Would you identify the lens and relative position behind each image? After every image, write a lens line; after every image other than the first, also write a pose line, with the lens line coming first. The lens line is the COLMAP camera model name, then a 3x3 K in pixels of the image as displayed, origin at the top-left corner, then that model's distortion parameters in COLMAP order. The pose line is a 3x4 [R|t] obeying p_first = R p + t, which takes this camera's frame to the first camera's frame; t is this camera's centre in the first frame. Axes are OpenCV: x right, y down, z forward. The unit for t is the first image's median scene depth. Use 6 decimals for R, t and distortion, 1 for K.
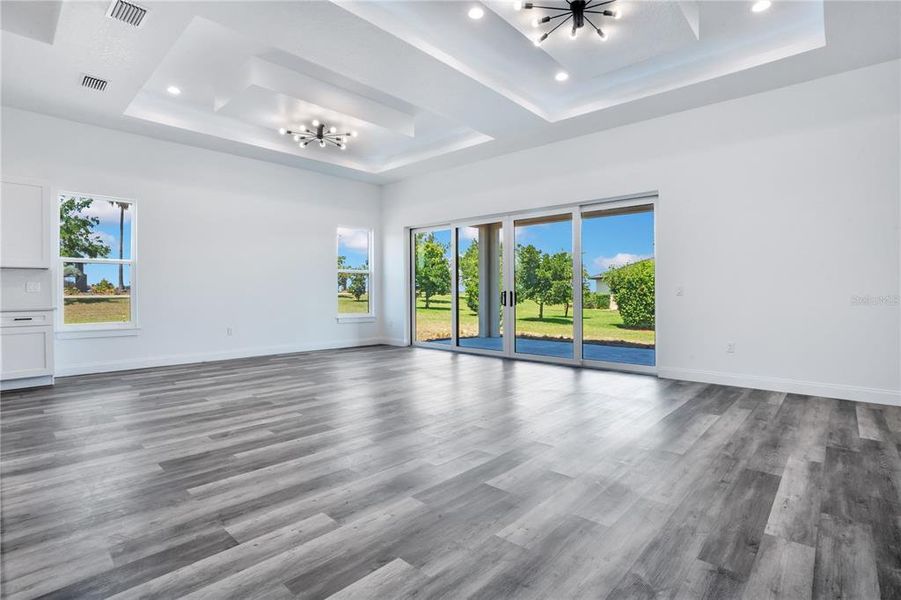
lens RADIAL K [[438.8, 0, 448.0], [0, 438.8, 296.5], [0, 0, 1]] dist [-0.039458, 0.001250]
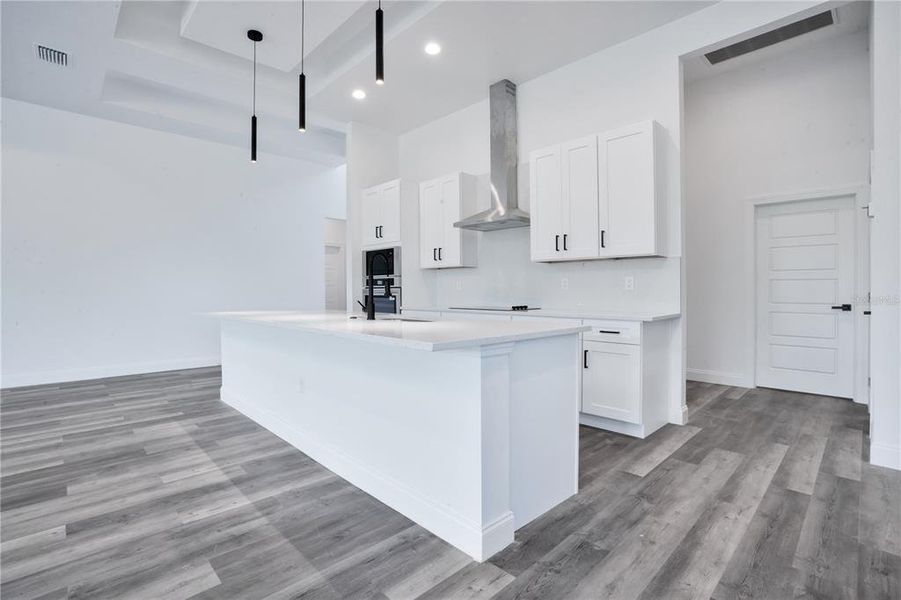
lens RADIAL K [[413.6, 0, 419.2], [0, 413.6, 297.7], [0, 0, 1]] dist [-0.005813, 0.001125]
pose [[-0.994797, -0.003018, 0.101828, -0.691050], [-0.000388, 0.999666, 0.025844, -0.009666], [-0.101872, 0.025670, -0.994466, 0.823499]]
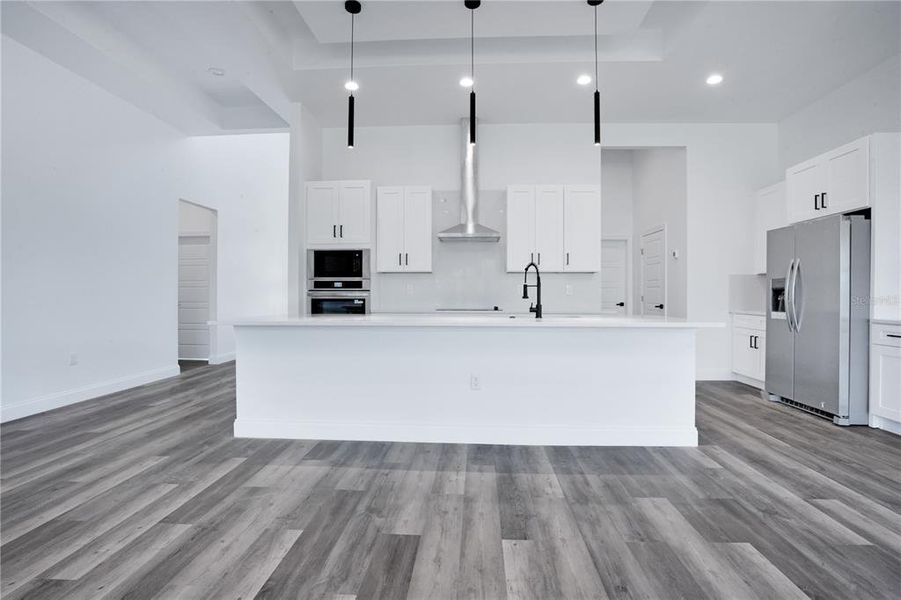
lens RADIAL K [[429.8, 0, 444.5], [0, 429.8, 299.5], [0, 0, 1]] dist [-0.058133, 0.022482]
pose [[-0.780937, 0.002850, -0.624603, -0.129734], [-0.010028, 0.999804, 0.017099, -0.006900], [0.624529, 0.019617, -0.780755, 0.747510]]
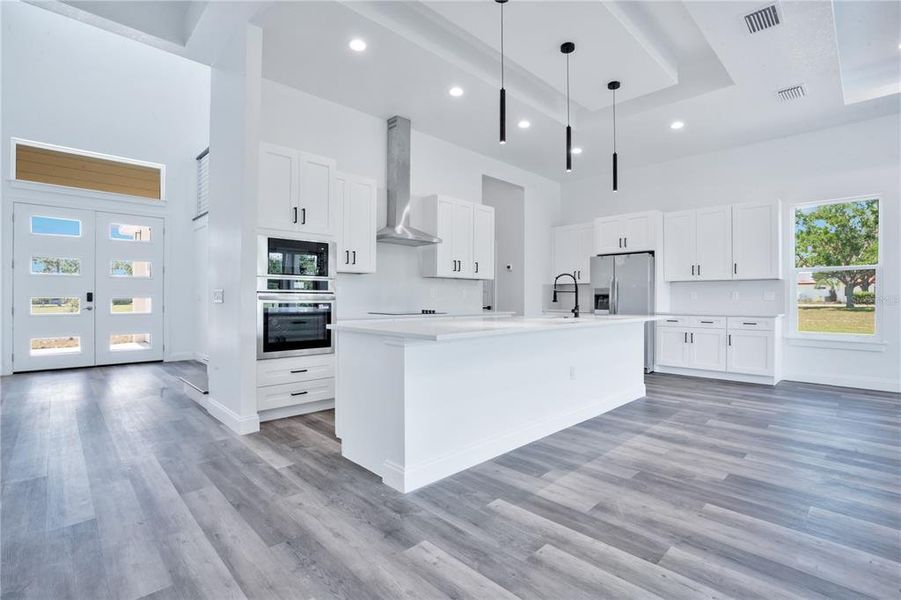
lens RADIAL K [[429.8, 0, 444.5], [0, 429.8, 299.5], [0, 0, 1]] dist [-0.058133, 0.022482]
pose [[-0.054957, 0.001983, -0.998487, 0.153060], [-0.014640, 0.999889, 0.002791, -0.002561], [0.998381, 0.014771, -0.054921, 0.186922]]
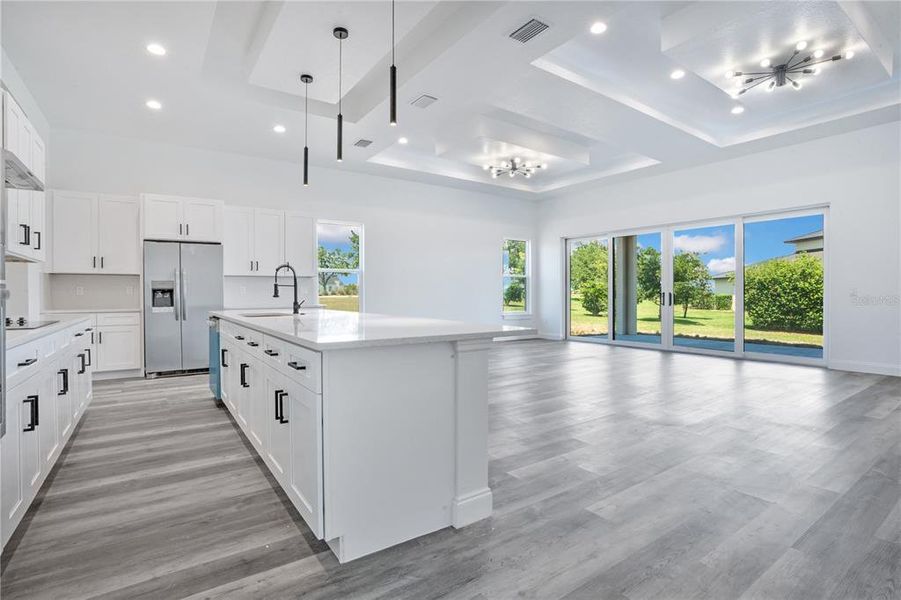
lens RADIAL K [[423.3, 0, 444.5], [0, 423.3, 300.1], [0, 0, 1]] dist [-0.050620, 0.020424]
pose [[0.974333, 0.000631, -0.225112, -0.212039], [0.000707, 0.999983, 0.005865, 0.001882], [0.225112, -0.005874, 0.974315, -0.224160]]
